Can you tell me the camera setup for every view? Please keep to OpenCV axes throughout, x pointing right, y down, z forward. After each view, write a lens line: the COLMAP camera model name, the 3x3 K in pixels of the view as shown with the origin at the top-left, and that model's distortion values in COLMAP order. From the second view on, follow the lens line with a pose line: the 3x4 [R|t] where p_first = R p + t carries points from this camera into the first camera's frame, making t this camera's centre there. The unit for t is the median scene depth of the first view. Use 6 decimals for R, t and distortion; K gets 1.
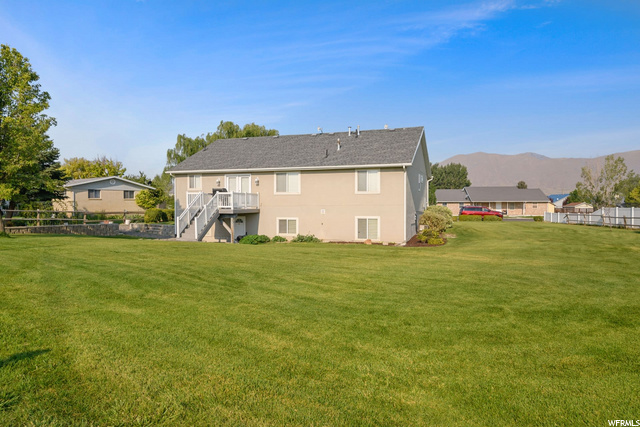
lens RADIAL K [[438.3, 0, 319.9], [0, 438.3, 216.1], [0, 0, 1]] dist [0.030709, 0.000559]
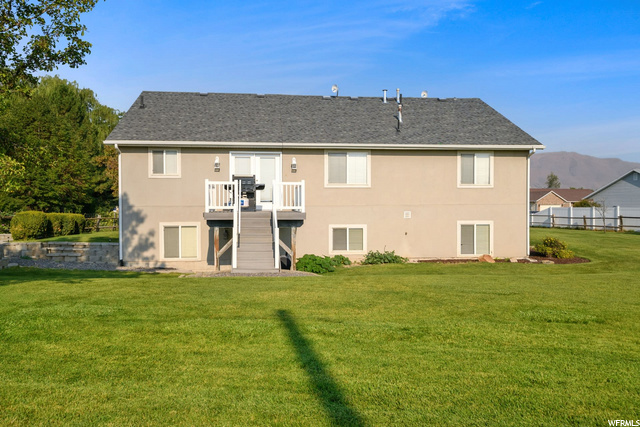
lens RADIAL K [[538.9, 0, 319.8], [0, 538.9, 210.1], [0, 0, 1]] dist [0.015037, 0.003422]
pose [[0.887539, -0.005494, 0.460701, -0.458318], [0.012573, 0.999845, -0.012298, -0.008265], [-0.460562, 0.016707, 0.887470, 0.342108]]
